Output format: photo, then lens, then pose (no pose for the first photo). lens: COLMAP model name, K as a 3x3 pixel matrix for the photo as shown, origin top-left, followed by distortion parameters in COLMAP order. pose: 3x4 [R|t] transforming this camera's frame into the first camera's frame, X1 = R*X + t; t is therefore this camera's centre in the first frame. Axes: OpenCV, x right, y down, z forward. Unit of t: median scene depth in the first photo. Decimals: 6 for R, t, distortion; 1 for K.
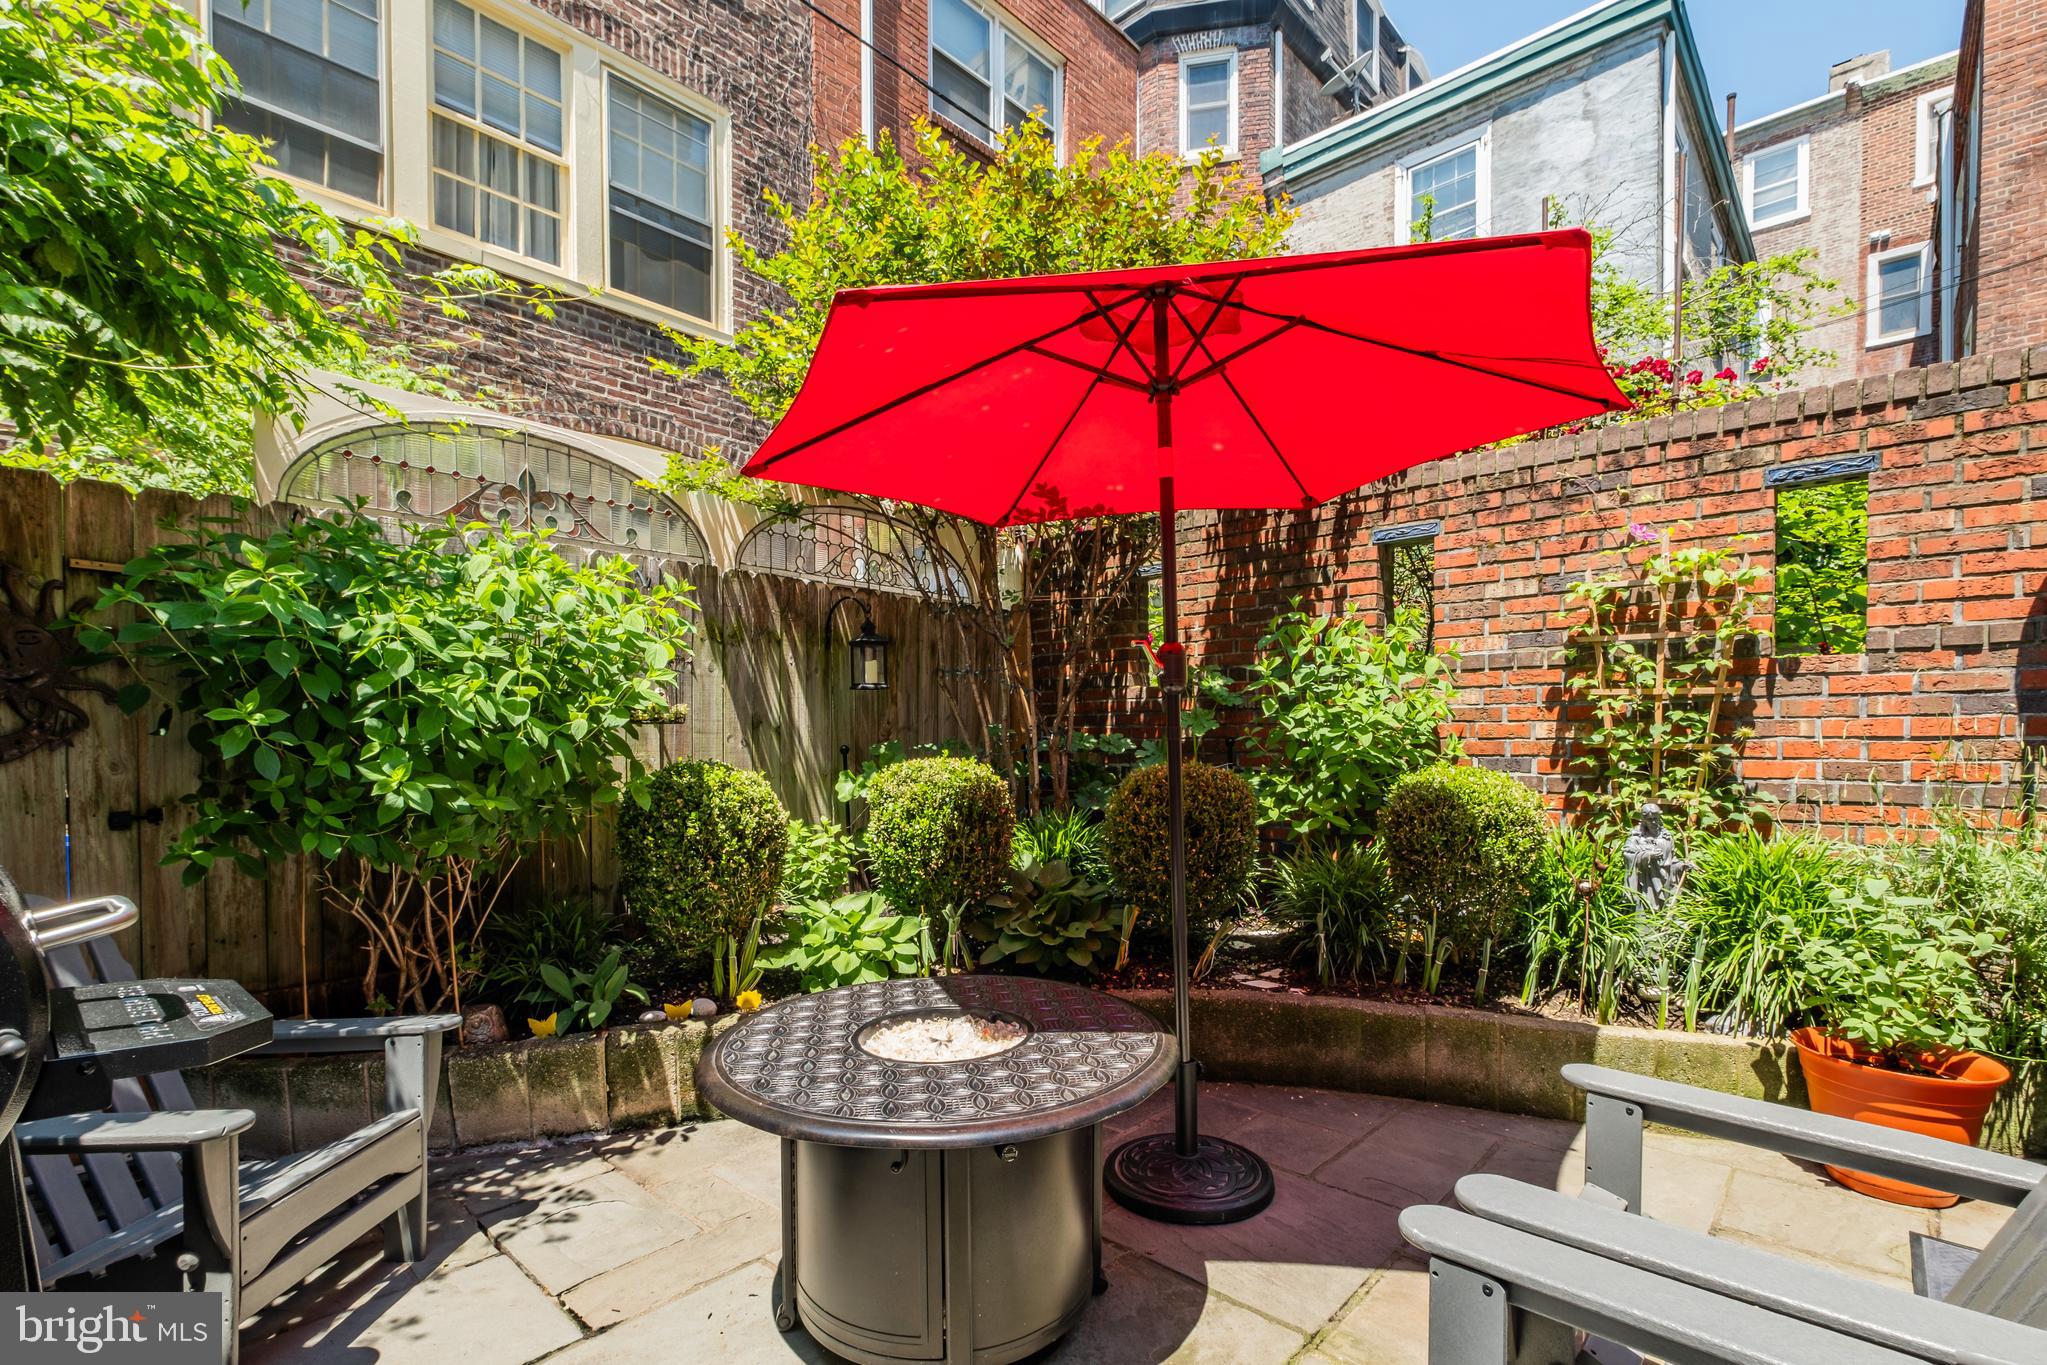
lens RADIAL K [[941.4, 0, 1026.5], [0, 941.4, 752.5], [0, 0, 1]] dist [-0.000771, -0.000118]
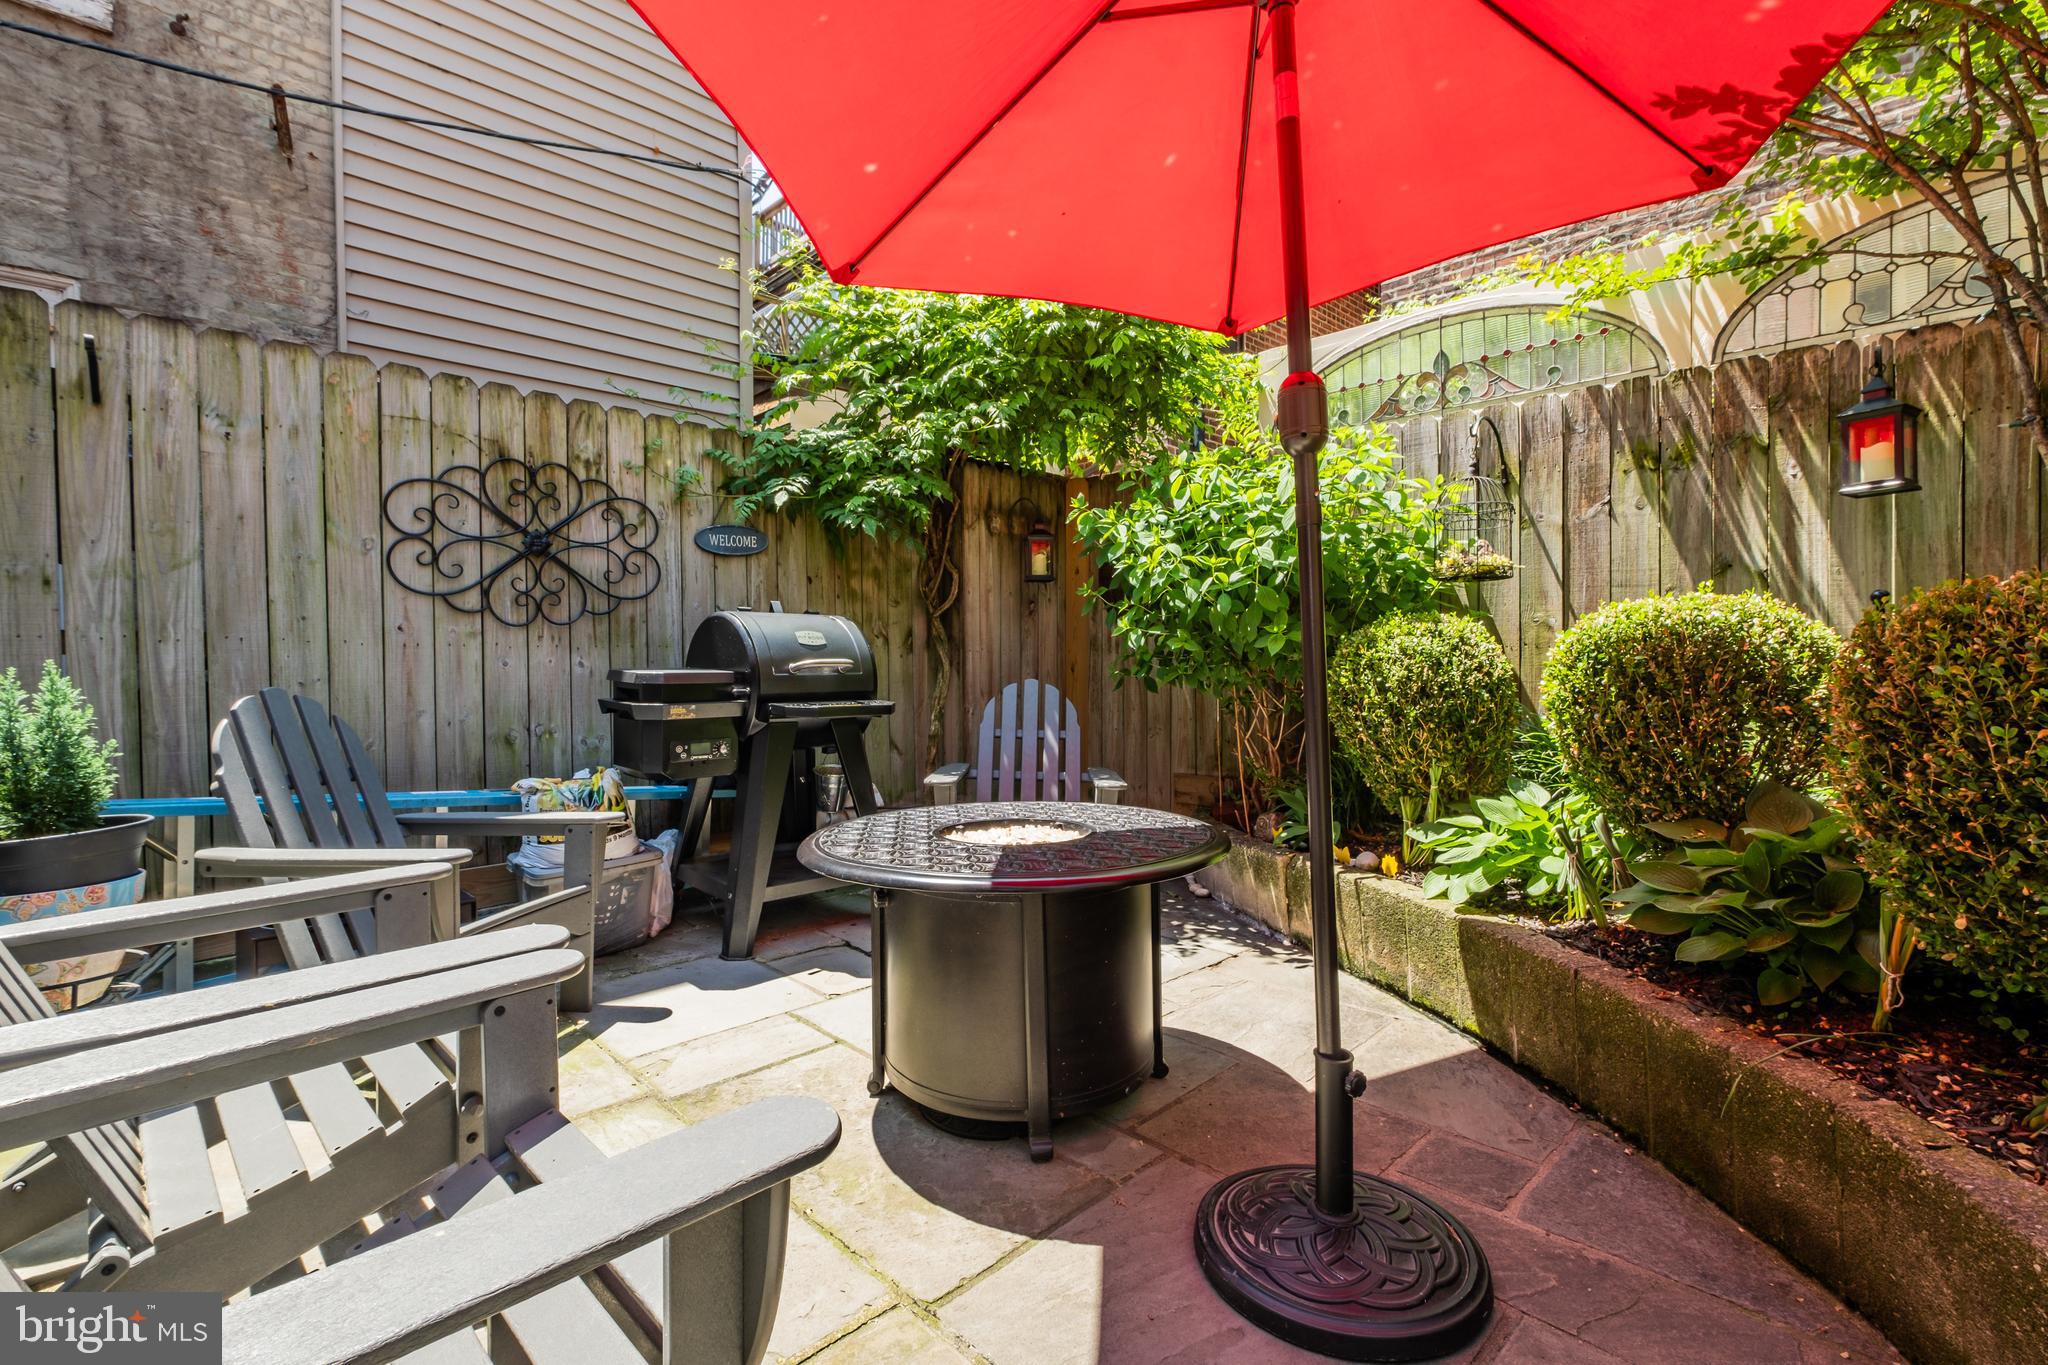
lens RADIAL K [[917.2, 0, 1024.0], [0, 917.2, 682.5], [0, 0, 1]] dist [-0.001024, -0.000219]
pose [[-0.041204, 0.024364, -0.998854, 0.368320], [-0.014051, 0.999590, 0.024962, 0.038119], [0.999052, 0.015064, -0.040844, 0.398271]]
